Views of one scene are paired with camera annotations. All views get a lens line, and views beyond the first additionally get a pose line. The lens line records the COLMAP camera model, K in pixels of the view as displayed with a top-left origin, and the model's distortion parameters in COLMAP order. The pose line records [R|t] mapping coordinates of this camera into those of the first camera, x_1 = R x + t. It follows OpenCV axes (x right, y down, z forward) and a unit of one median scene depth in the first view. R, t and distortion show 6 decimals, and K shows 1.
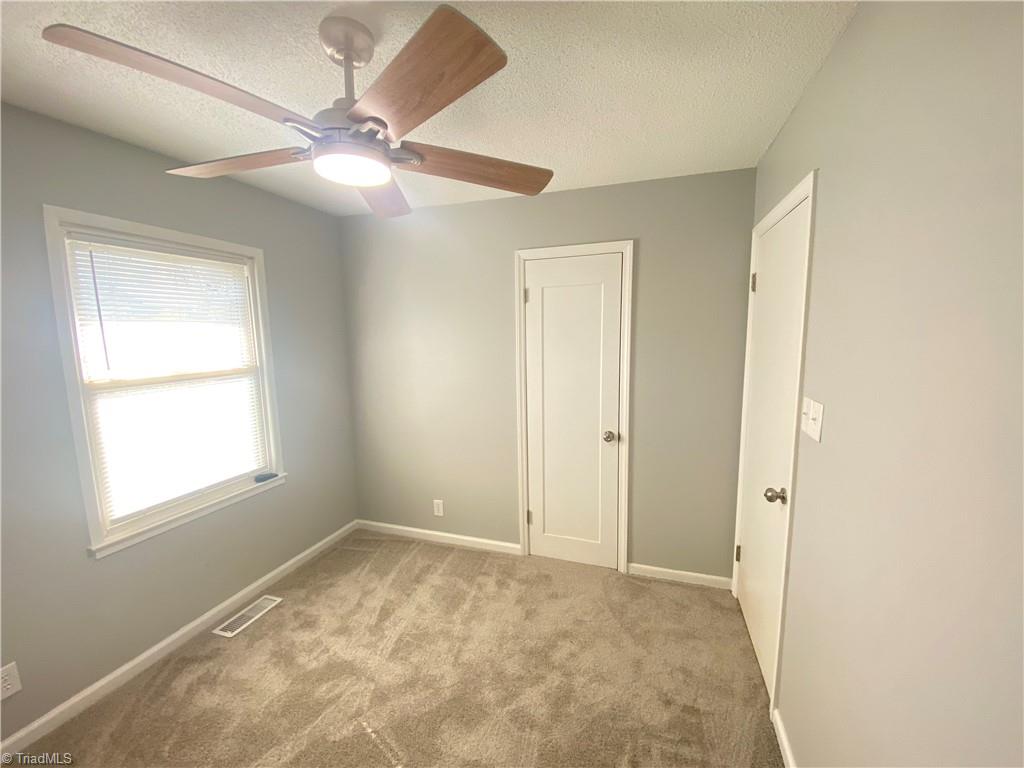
lens RADIAL K [[413.7, 0, 512.8], [0, 413.7, 391.7], [0, 0, 1]] dist [0.001365, 0.000033]
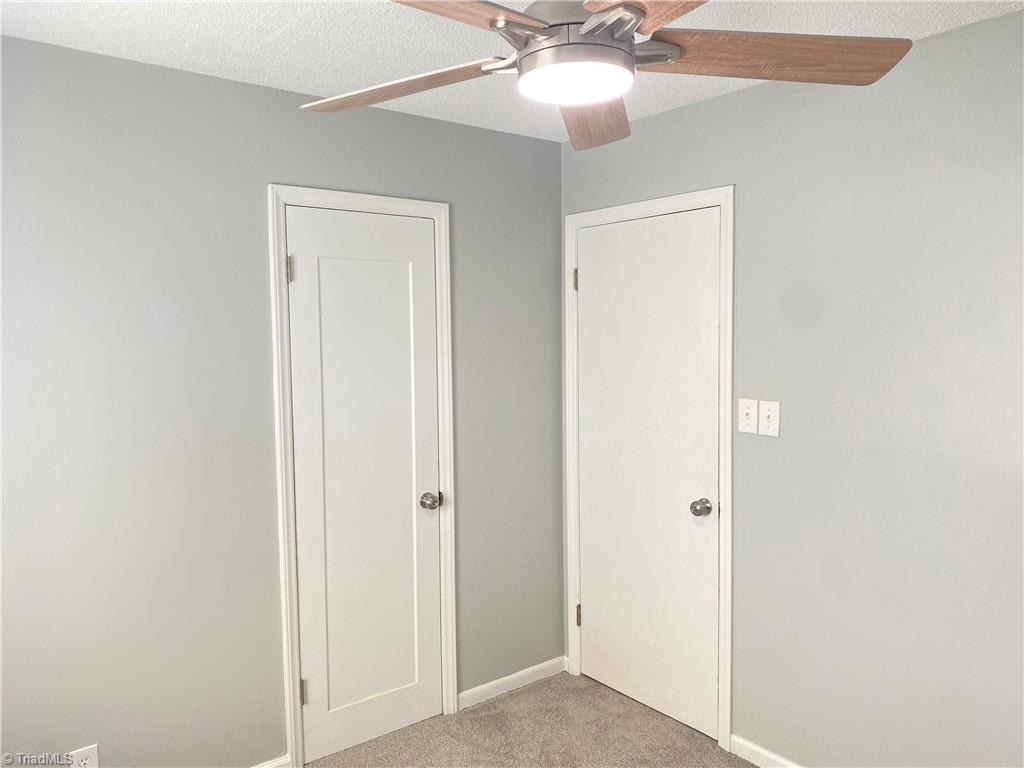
lens RADIAL K [[779.8, 0, 512.0], [0, 779.8, 384.0], [0, 0, 1]] dist [0.005023, 0.007812]
pose [[0.545979, -0.051159, 0.836236, -0.711899], [0.120574, 0.992541, -0.018001, -0.032958], [-0.829077, 0.110657, 0.548075, 0.234443]]
